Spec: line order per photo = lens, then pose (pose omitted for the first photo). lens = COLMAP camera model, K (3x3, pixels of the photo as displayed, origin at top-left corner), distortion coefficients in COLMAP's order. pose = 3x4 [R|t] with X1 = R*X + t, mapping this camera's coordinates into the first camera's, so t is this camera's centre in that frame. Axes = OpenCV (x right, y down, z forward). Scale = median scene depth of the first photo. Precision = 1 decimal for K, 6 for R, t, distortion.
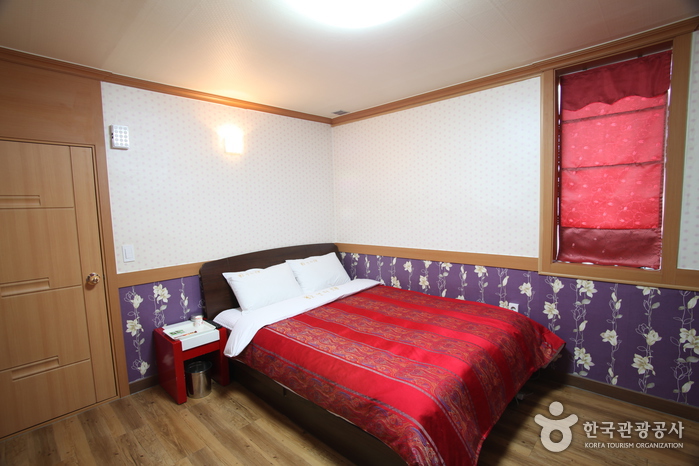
lens RADIAL K [[337.4, 0, 343.1], [0, 337.4, 237.0], [0, 0, 1]] dist [-0.053014, 0.012552]
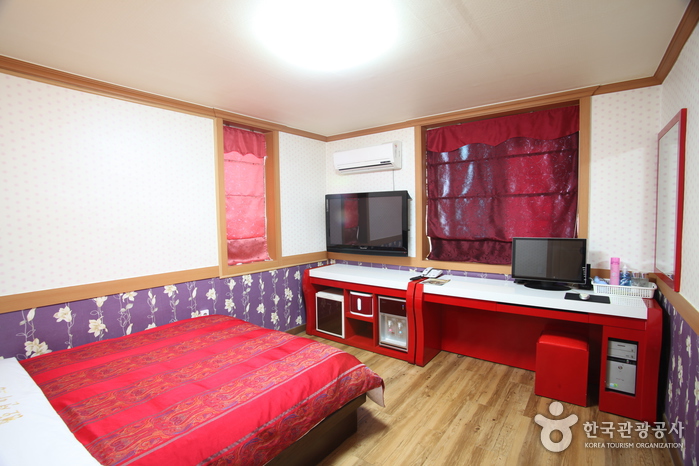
lens RADIAL K [[337.4, 0, 349.4], [0, 337.4, 235.0], [0, 0, 1]] dist [-0.053014, 0.012552]
pose [[-0.112751, -0.025174, 0.993304, -0.759528], [0.114453, 0.992696, 0.038150, -0.045088], [-0.987010, 0.117988, -0.109046, 0.710988]]
